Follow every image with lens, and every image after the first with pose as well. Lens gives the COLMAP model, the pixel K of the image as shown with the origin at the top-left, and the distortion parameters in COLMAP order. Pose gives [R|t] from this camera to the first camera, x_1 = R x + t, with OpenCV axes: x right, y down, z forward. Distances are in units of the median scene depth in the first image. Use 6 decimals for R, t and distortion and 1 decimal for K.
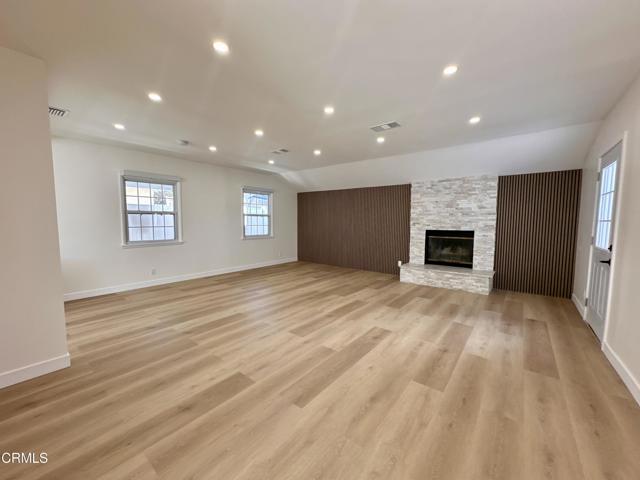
lens RADIAL K [[255.4, 0, 319.1], [0, 255.4, 240.3], [0, 0, 1]] dist [-0.003024, 0.001125]
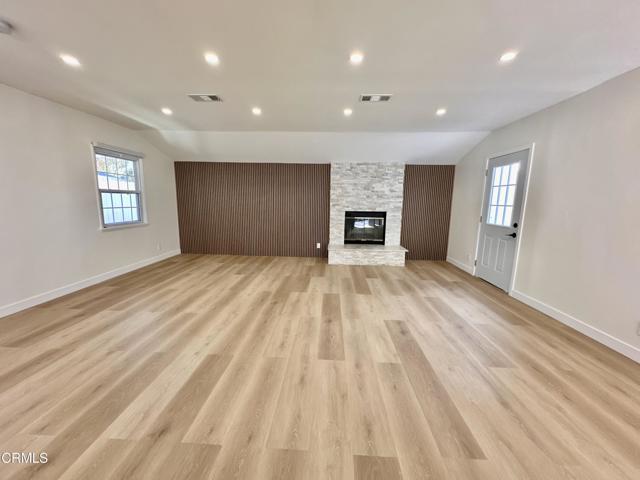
lens RADIAL K [[255.4, 0, 320.5], [0, 255.4, 240.1], [0, 0, 1]] dist [-0.003024, 0.001125]
pose [[0.809366, -0.084037, 0.581261, -0.311379], [0.032749, 0.994628, 0.098200, -0.033646], [-0.586391, -0.060444, 0.807770, 0.254848]]
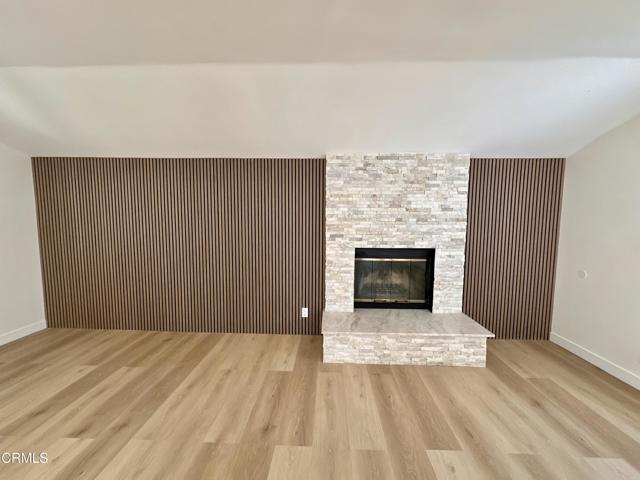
lens RADIAL K [[255.4, 0, 320.4], [0, 255.4, 239.1], [0, 0, 1]] dist [-0.003024, 0.001125]
pose [[0.802736, -0.049797, 0.594251, 0.050727], [0.042373, 0.998752, 0.026454, -0.087989], [-0.594827, 0.003945, 0.803844, 0.708660]]
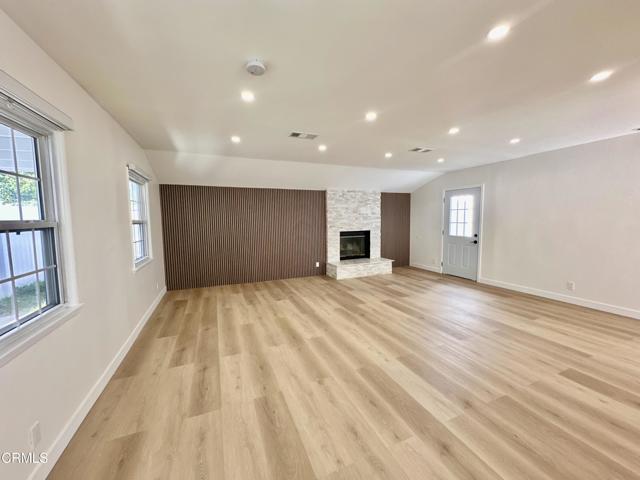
lens RADIAL K [[255.4, 0, 321.6], [0, 255.4, 239.1], [0, 0, 1]] dist [-0.003024, 0.001125]
pose [[0.475884, -0.083651, 0.875521, -0.748909], [0.082214, 0.995339, 0.050412, -0.083663], [-0.875657, 0.047989, 0.480543, 0.590345]]
